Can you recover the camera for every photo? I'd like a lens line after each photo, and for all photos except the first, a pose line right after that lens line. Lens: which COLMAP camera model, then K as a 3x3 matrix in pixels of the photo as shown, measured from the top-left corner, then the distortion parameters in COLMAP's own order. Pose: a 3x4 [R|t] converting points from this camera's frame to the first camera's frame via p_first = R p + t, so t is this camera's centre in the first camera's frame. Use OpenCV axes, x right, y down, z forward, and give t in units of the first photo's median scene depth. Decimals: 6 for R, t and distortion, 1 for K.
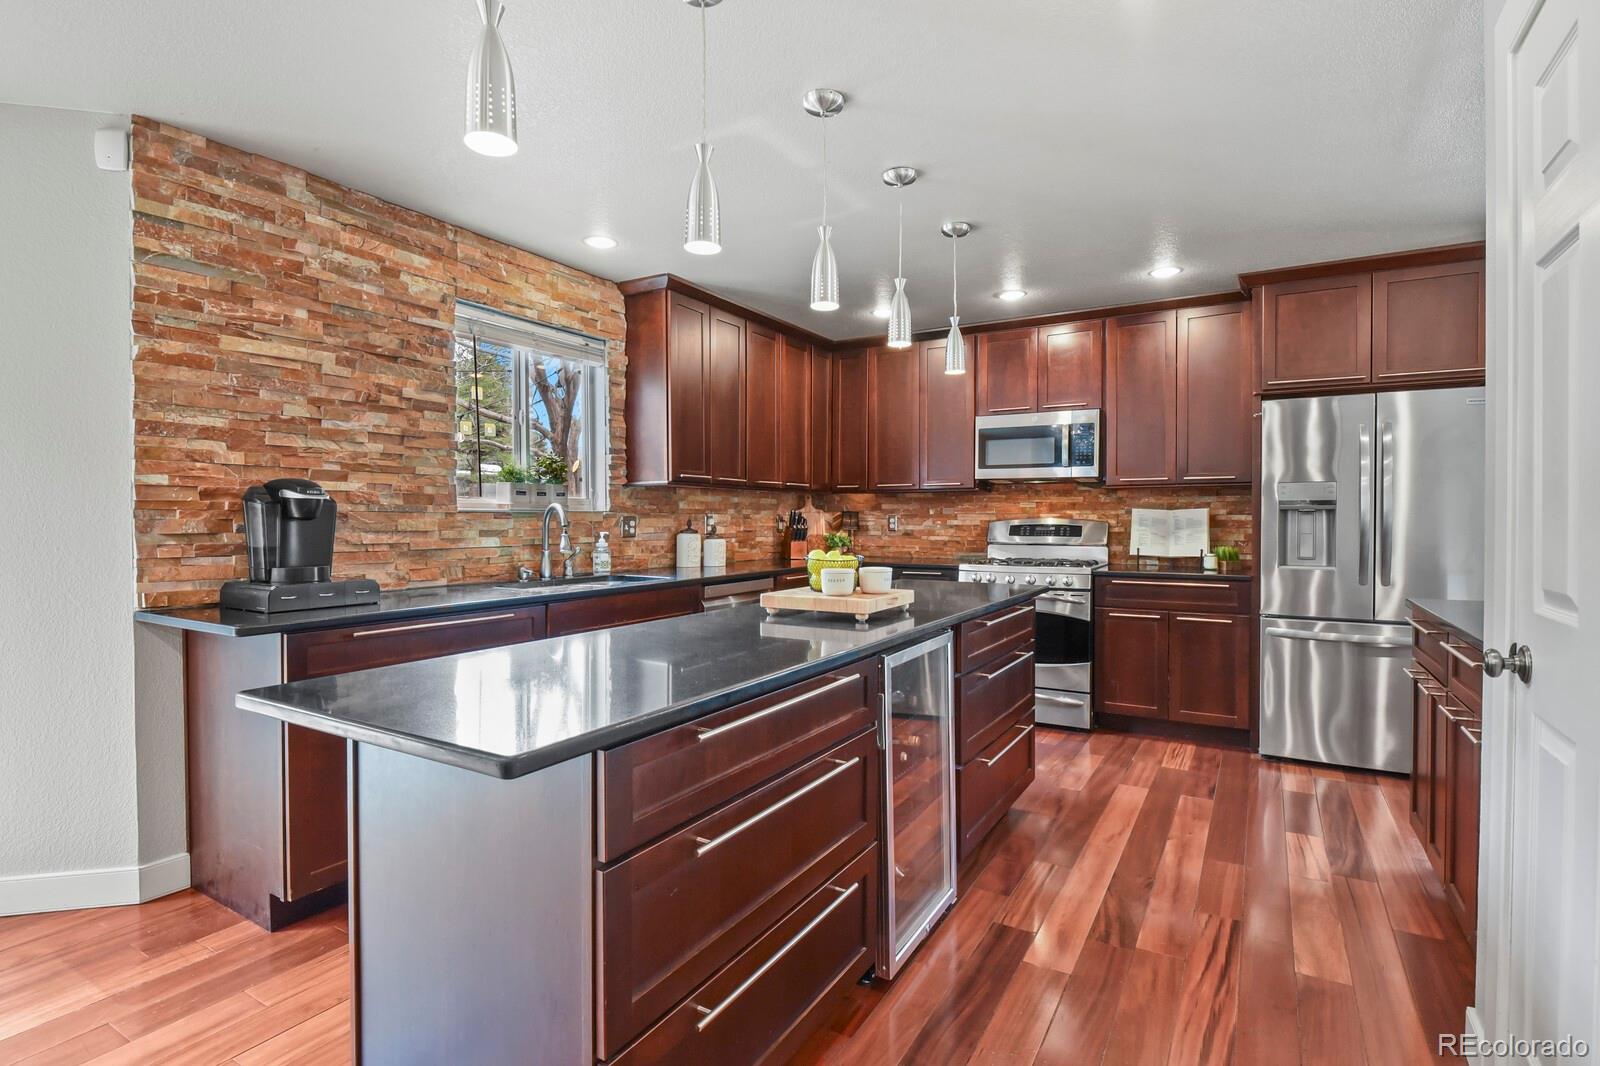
lens RADIAL K [[778.1, 0, 807.5], [0, 778.1, 530.6], [0, 0, 1]] dist [-0.003537, -0.006023]
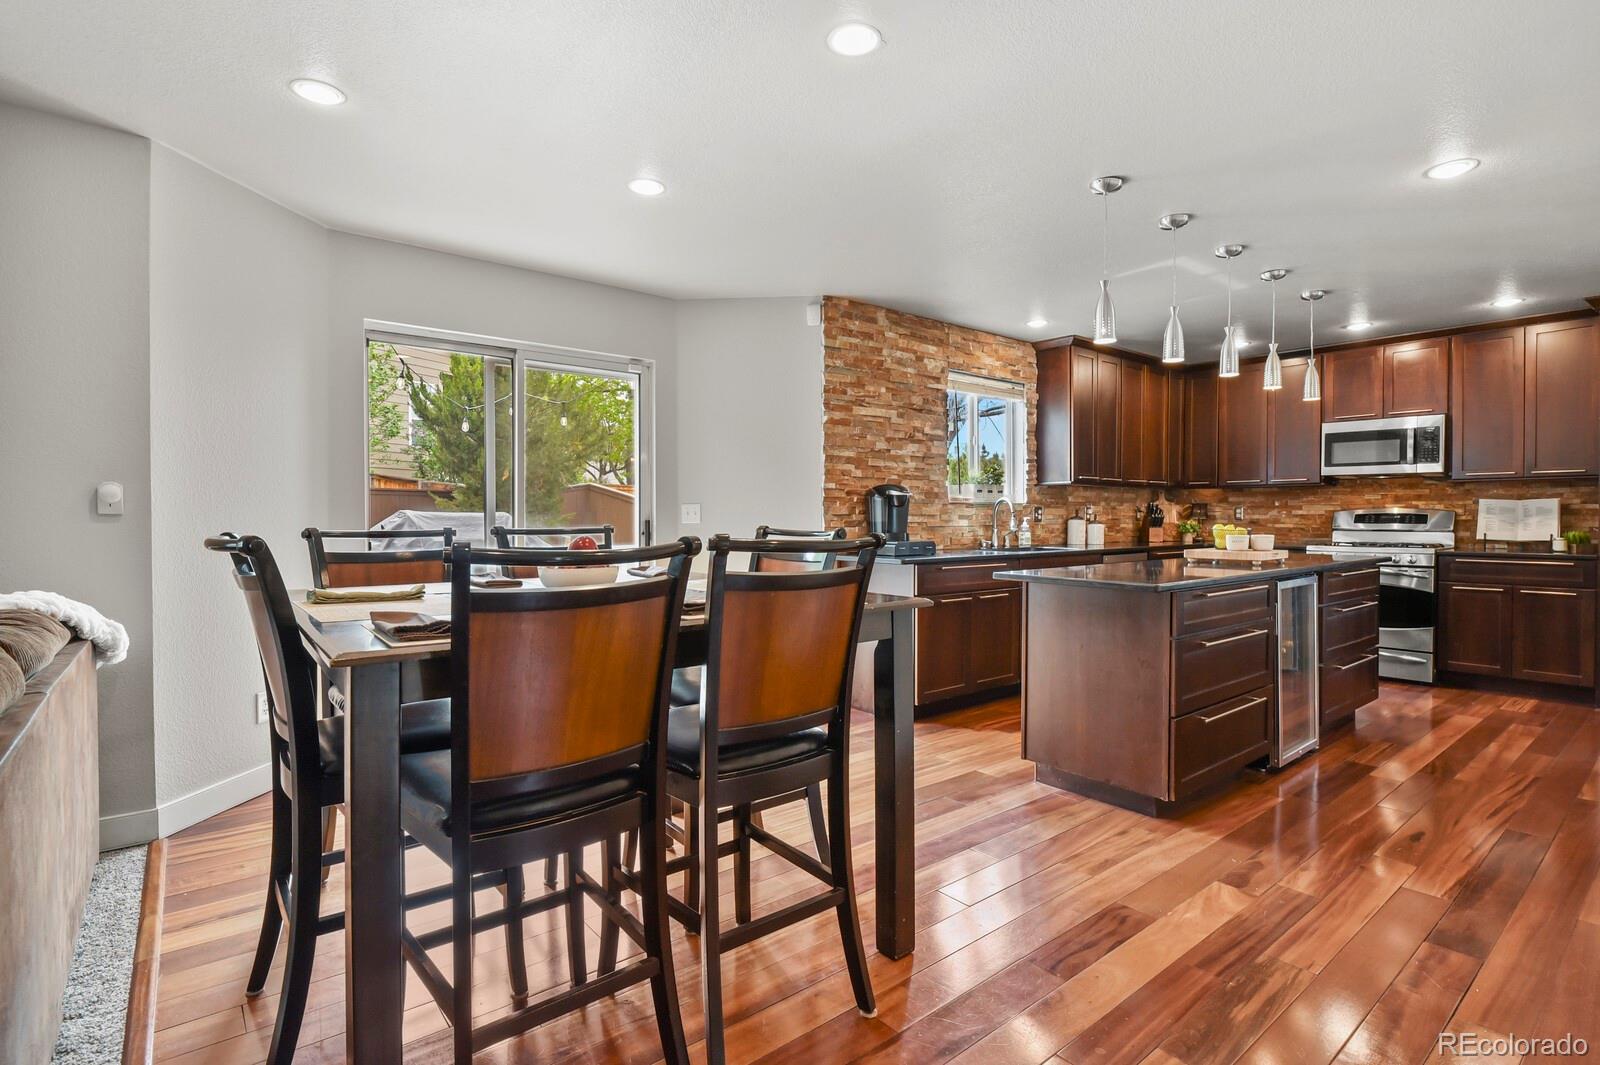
lens RADIAL K [[778.1, 0, 806.1], [0, 778.1, 528.2], [0, 0, 1]] dist [-0.003537, -0.006023]
pose [[0.938549, 0.005345, -0.345105, -0.141114], [-0.005259, 0.999985, 0.001185, 0.021521], [0.345106, 0.000702, 0.938563, -0.480966]]
